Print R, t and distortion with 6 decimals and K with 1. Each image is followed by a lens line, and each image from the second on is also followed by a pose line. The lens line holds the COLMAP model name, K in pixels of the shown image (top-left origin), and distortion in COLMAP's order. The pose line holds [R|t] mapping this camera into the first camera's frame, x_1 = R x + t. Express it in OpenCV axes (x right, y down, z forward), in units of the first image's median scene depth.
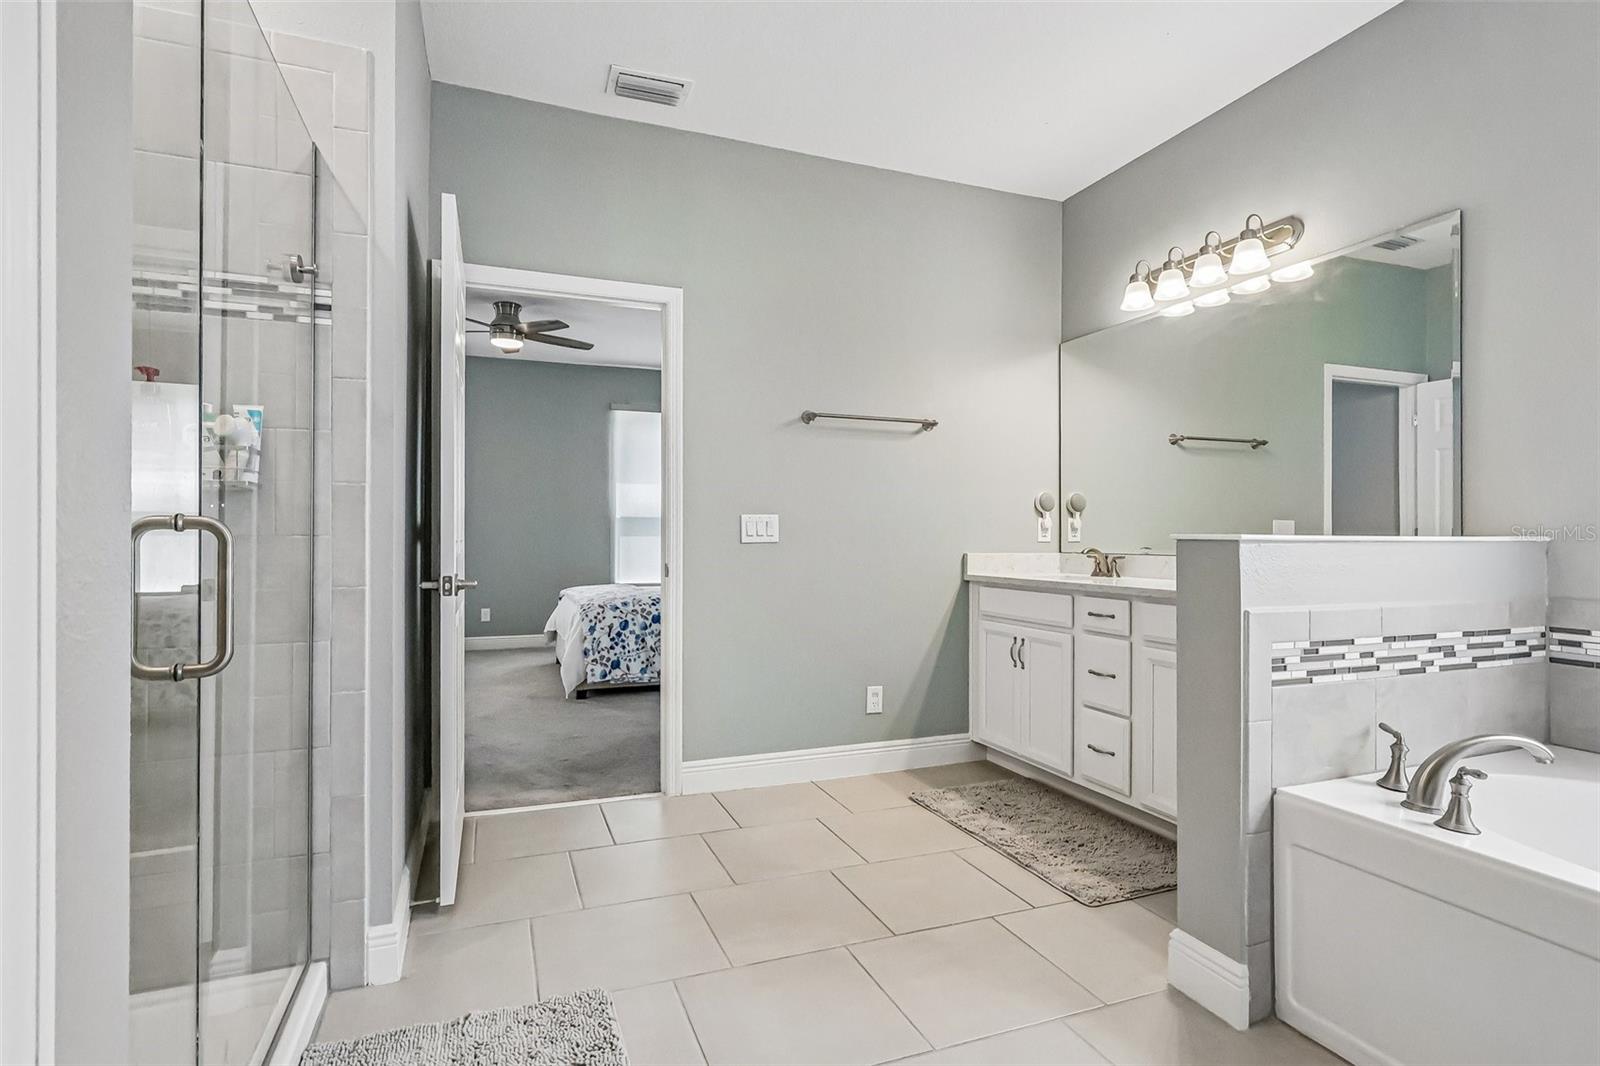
lens RADIAL K [[802.4, 0, 801.2], [0, 802.4, 537.5], [0, 0, 1]] dist [0.001654, 0.000208]
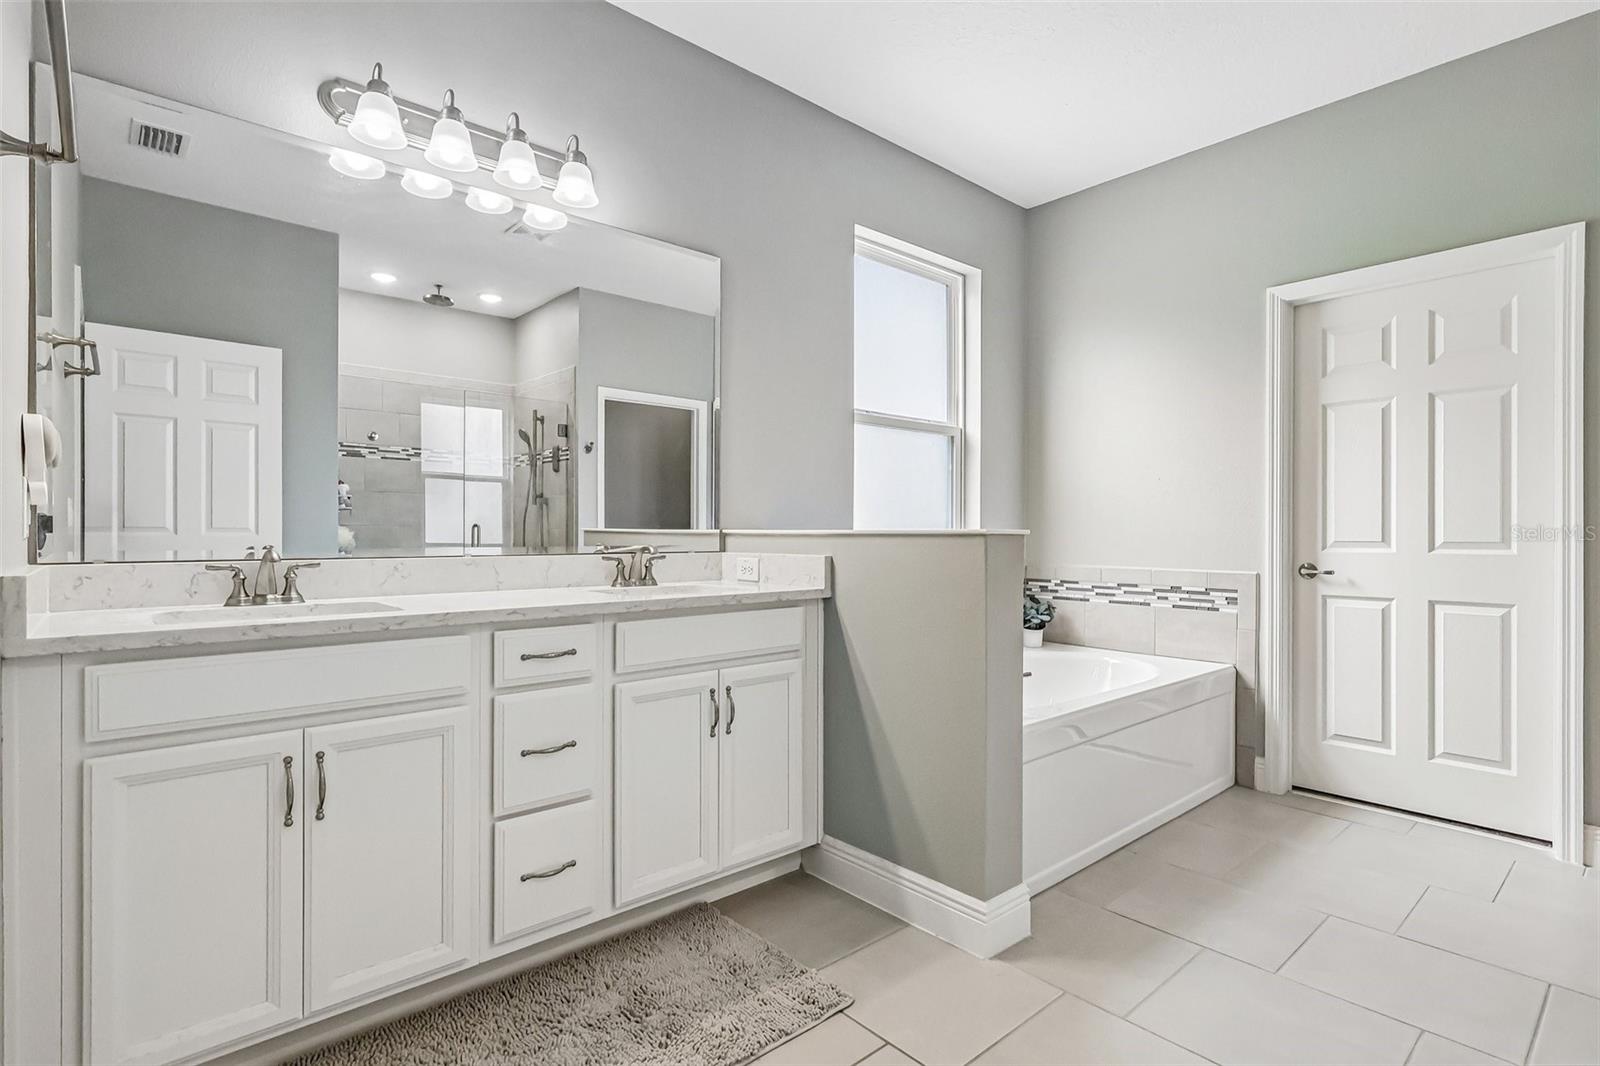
lens RADIAL K [[802.4, 0, 803.3], [0, 802.4, 531.3], [0, 0, 1]] dist [0.001654, 0.000208]
pose [[-0.355873, -0.009217, 0.934489, -0.279135], [-0.014240, 0.999889, 0.004439, -0.005504], [-0.934426, -0.011728, -0.355965, 1.025619]]
